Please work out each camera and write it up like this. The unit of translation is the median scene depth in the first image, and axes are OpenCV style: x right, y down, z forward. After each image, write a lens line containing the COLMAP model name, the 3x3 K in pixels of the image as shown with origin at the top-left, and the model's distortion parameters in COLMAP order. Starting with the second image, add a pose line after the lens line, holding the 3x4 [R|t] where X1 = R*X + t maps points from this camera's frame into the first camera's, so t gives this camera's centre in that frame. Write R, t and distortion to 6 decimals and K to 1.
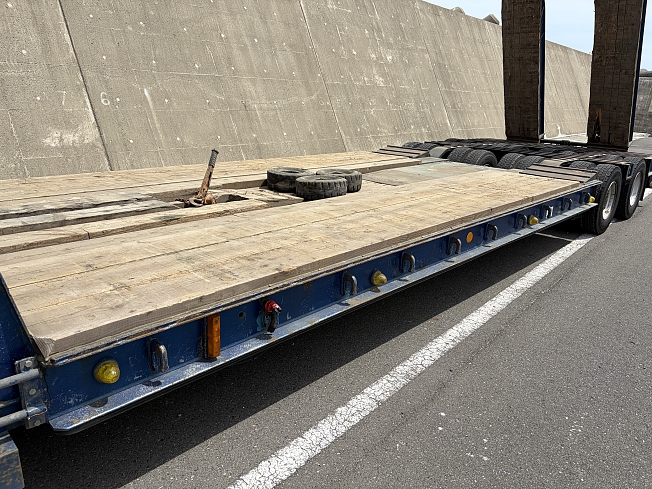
lens RADIAL K [[492.9, 0, 326.0], [0, 492.9, 244.5], [0, 0, 1]] dist [0.035392, -0.043185]
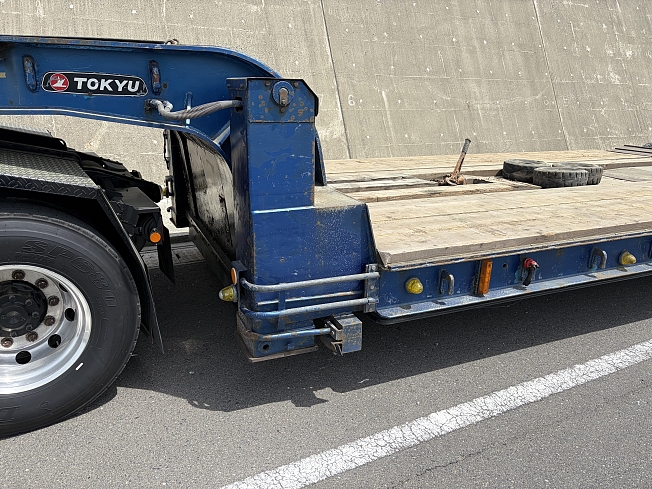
lens RADIAL K [[486.6, 0, 319.8], [0, 486.6, 248.5], [0, 0, 1]] dist [0.039452, -0.048759]
pose [[0.921423, 0.101189, -0.375153, -0.046872], [-0.099922, 0.994732, 0.022884, 0.038351], [0.375492, 0.016400, 0.926680, -0.099944]]
